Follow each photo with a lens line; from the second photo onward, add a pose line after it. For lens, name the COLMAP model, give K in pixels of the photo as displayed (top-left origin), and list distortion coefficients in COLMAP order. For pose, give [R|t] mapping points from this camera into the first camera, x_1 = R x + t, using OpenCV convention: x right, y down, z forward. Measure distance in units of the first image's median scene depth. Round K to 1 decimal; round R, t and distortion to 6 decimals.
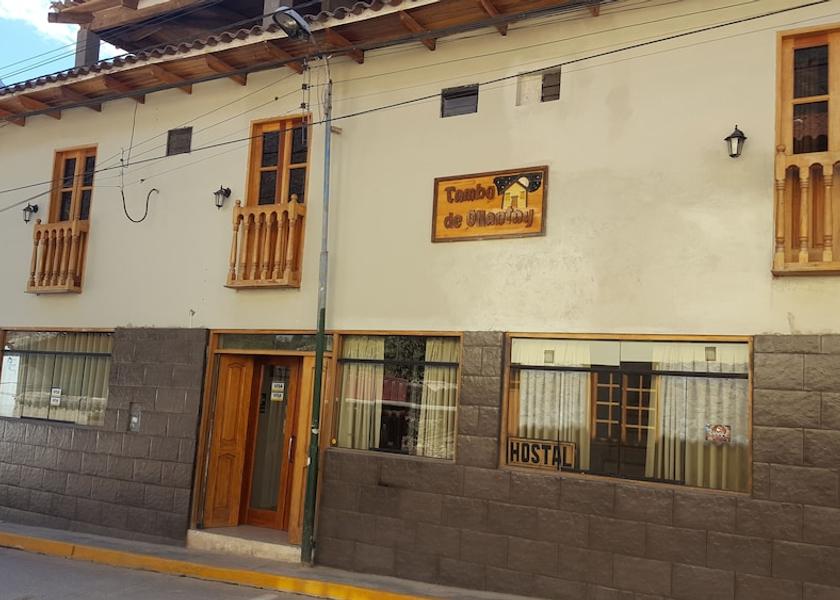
lens RADIAL K [[800.0, 0, 420.7], [0, 800.0, 316.0], [0, 0, 1]] dist [0.102078, -0.220651]
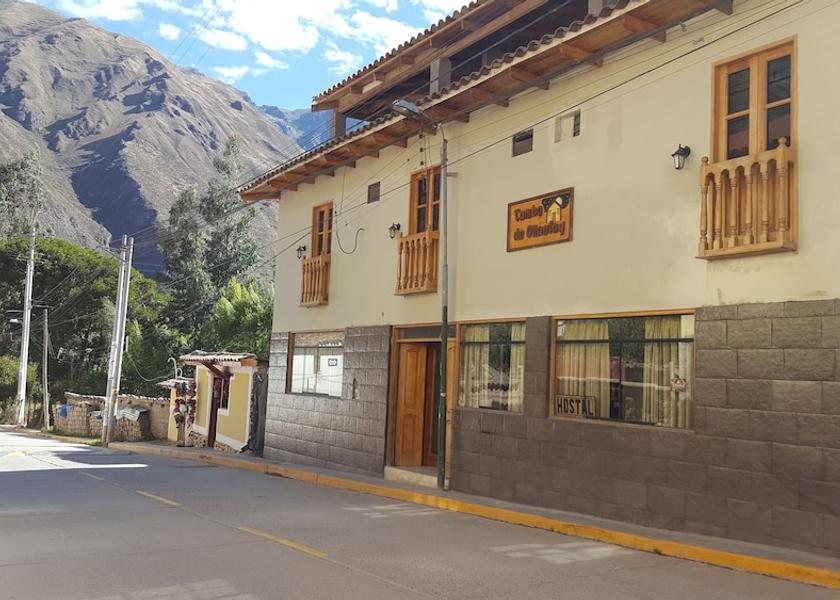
lens RADIAL K [[832.2, 0, 420.0], [0, 832.2, 300.0], [0, 0, 1]] dist [-0.005877, -0.016538]
pose [[0.884765, -0.074283, -0.460079, 0.500213], [0.074283, 0.997072, -0.018133, 0.002378], [0.460079, -0.018132, 0.887693, -0.292307]]
